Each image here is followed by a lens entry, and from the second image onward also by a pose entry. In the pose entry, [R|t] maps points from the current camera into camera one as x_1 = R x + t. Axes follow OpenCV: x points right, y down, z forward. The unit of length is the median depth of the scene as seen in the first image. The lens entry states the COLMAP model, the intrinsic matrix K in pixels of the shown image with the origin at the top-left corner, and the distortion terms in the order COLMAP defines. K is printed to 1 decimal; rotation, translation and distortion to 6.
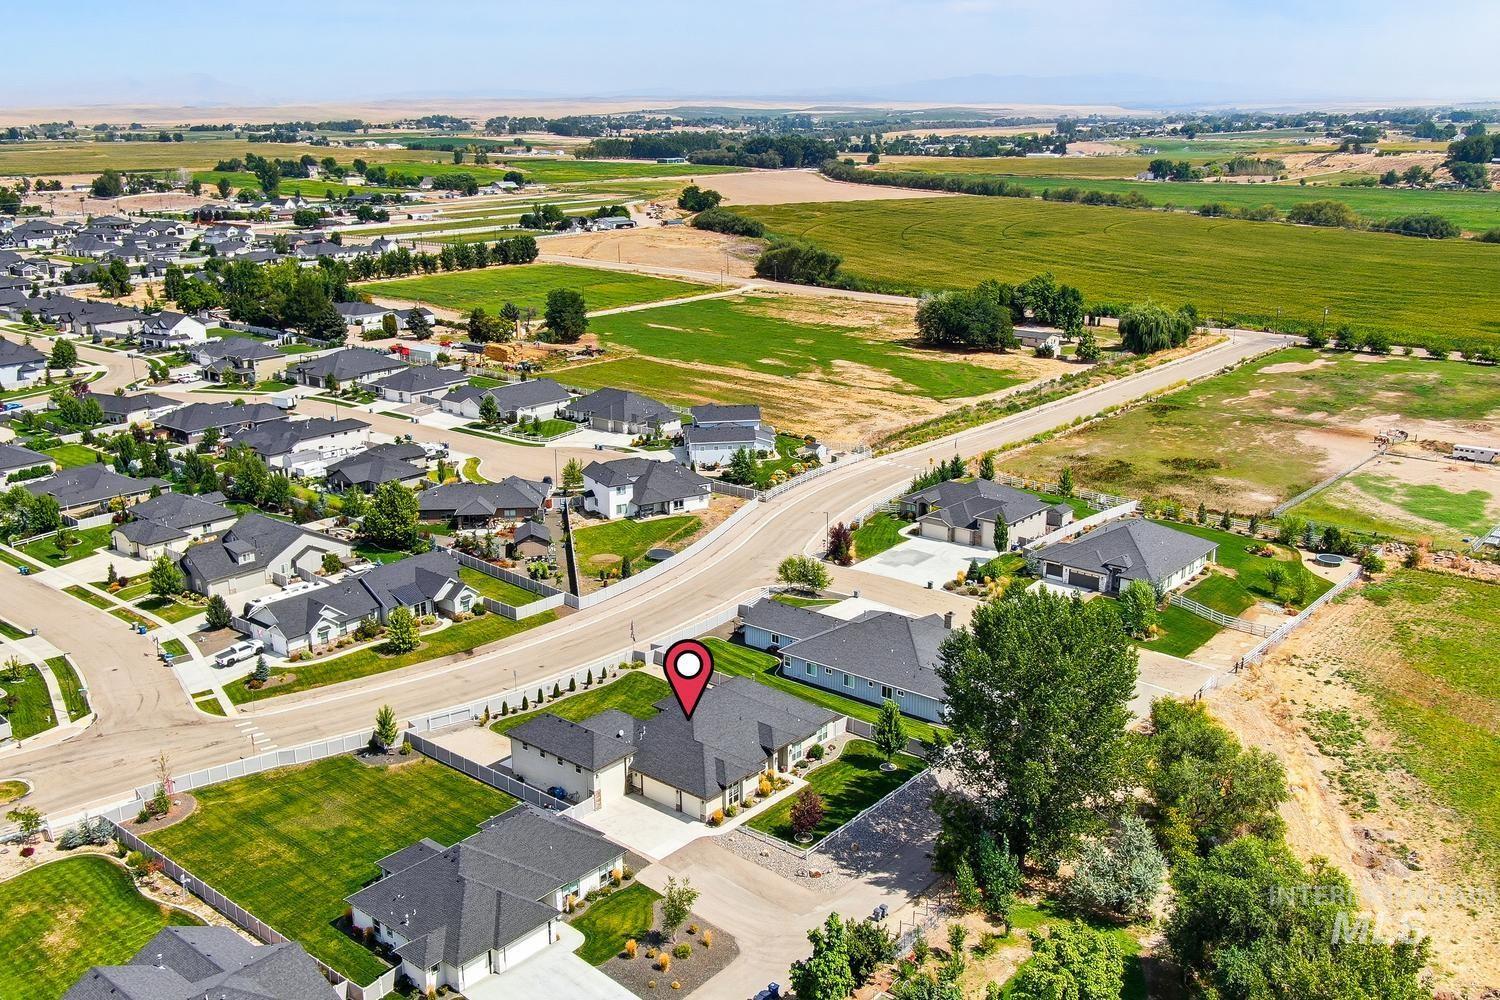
lens RADIAL K [[1391.8, 0, 750.0], [0, 1391.8, 500.0], [0, 0, 1]] dist [-0.011102, -0.001228]
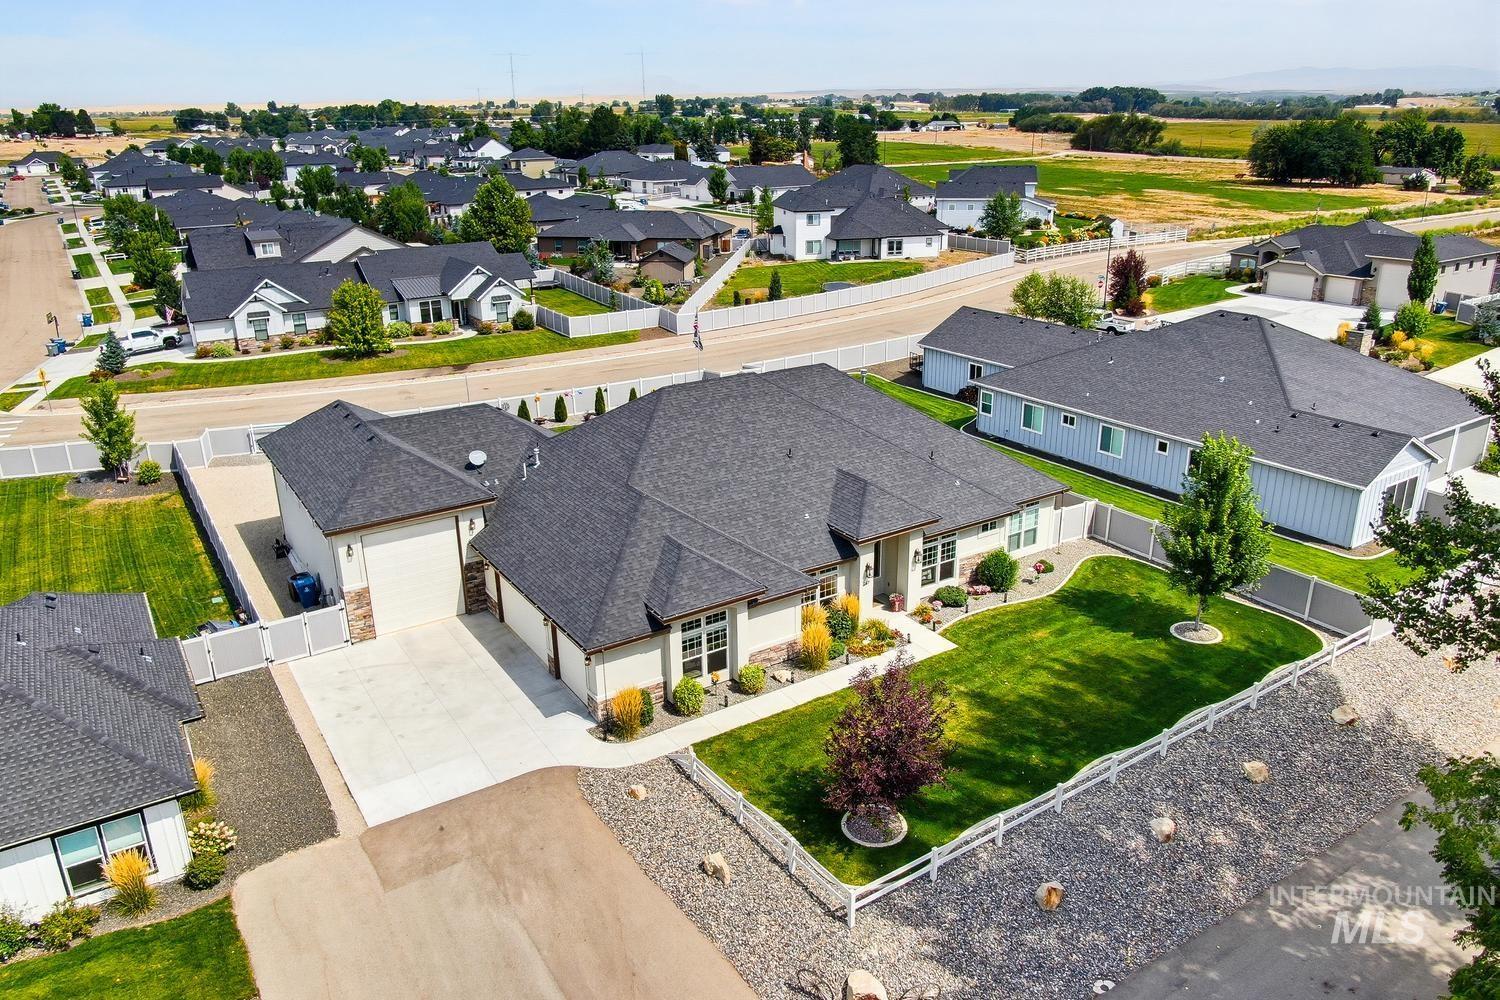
lens RADIAL K [[1047.5, 0, 750.0], [0, 1047.5, 500.0], [0, 0, 1]] dist [-0.019692, 0.001283]
pose [[0.955134, 0.092448, -0.281375, 0.053191], [-0.071718, 0.993955, 0.083124, 0.122449], [0.287359, -0.059215, 0.955991, 0.607509]]
